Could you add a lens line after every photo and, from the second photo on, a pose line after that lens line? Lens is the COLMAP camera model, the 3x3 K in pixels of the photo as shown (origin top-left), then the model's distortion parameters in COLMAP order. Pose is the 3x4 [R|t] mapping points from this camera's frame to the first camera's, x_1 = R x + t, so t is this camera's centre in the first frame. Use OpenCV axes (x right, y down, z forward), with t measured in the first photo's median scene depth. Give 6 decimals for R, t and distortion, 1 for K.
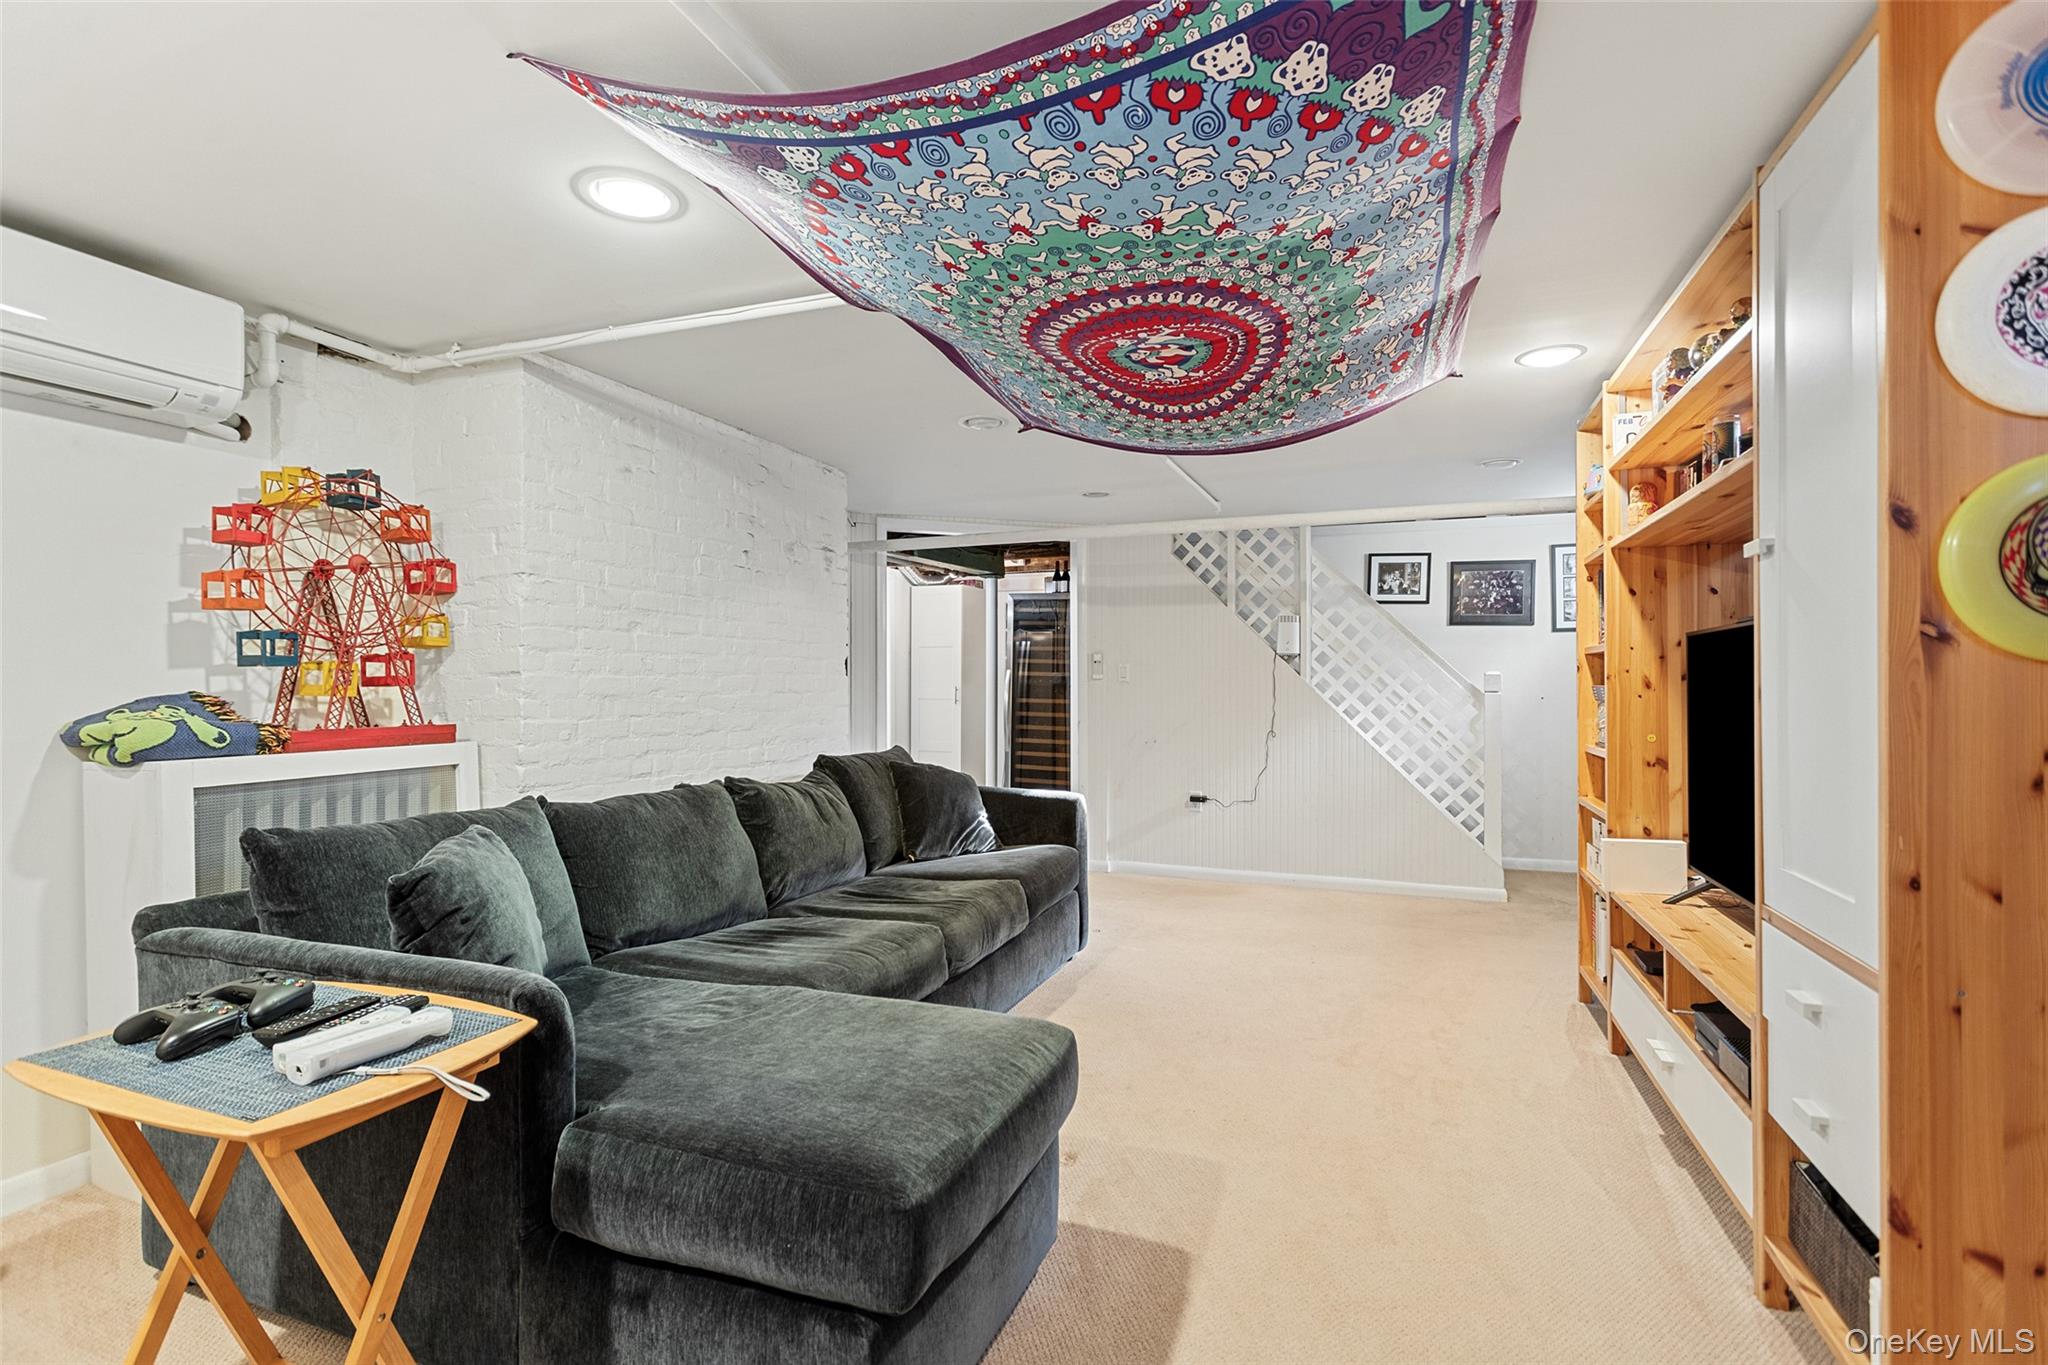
lens RADIAL K [[980.0, 0, 1026.6], [0, 980.0, 677.8], [0, 0, 1]] dist [-0.000358, 0.000646]
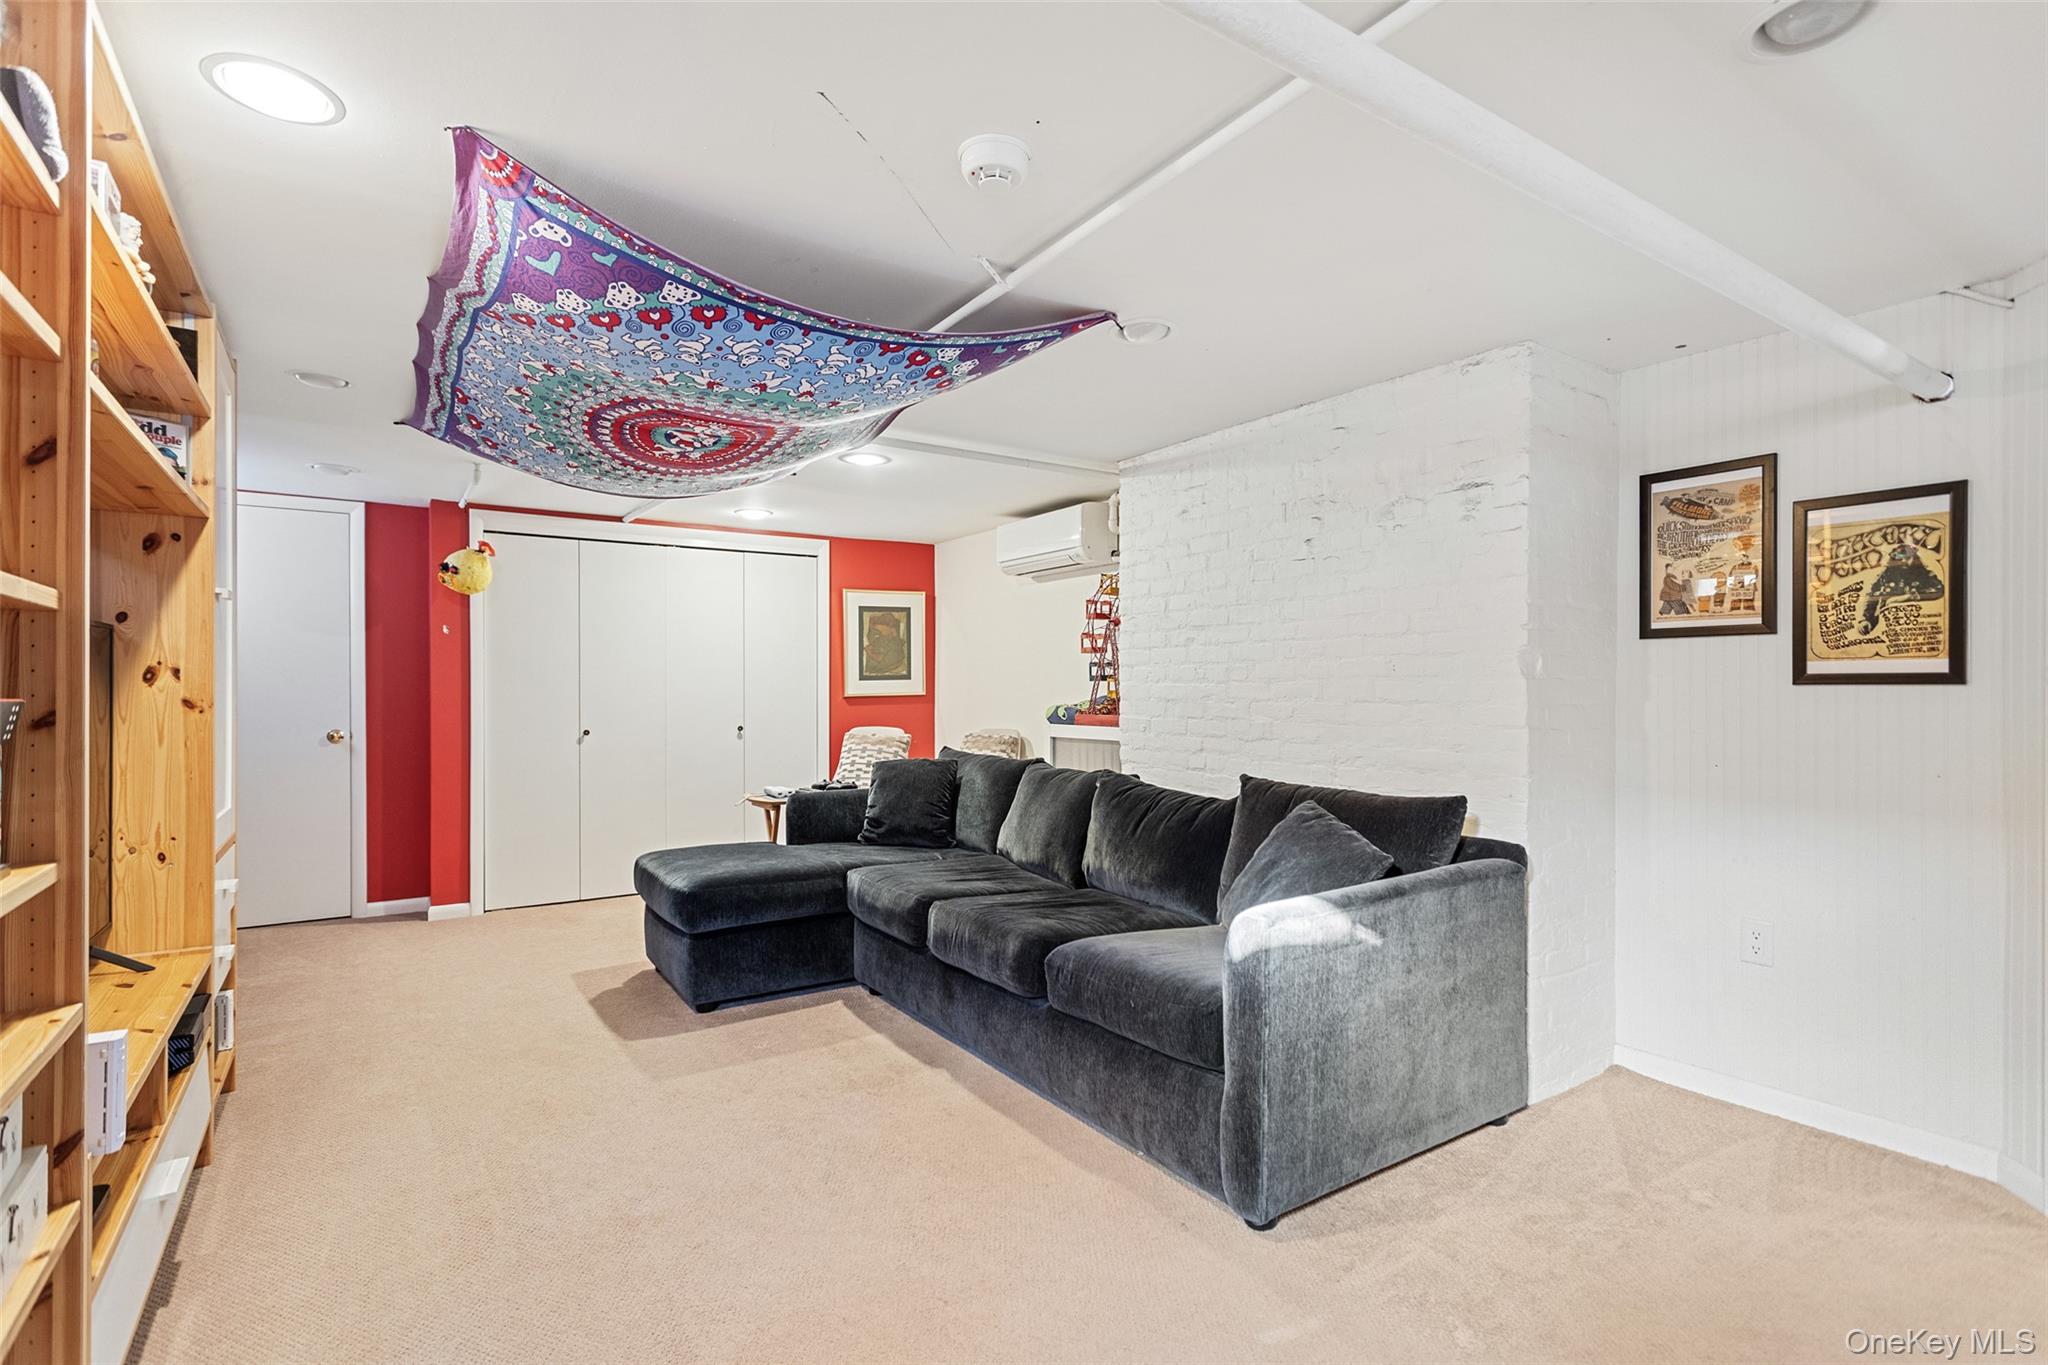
lens RADIAL K [[980.0, 0, 1027.2], [0, 980.0, 689.1], [0, 0, 1]] dist [-0.000358, 0.000646]
pose [[-0.590268, 0.002024, -0.807204, 0.661169], [0.004282, 0.999991, -0.000624, 0.004446], [0.807196, -0.003825, -0.590272, 1.519973]]
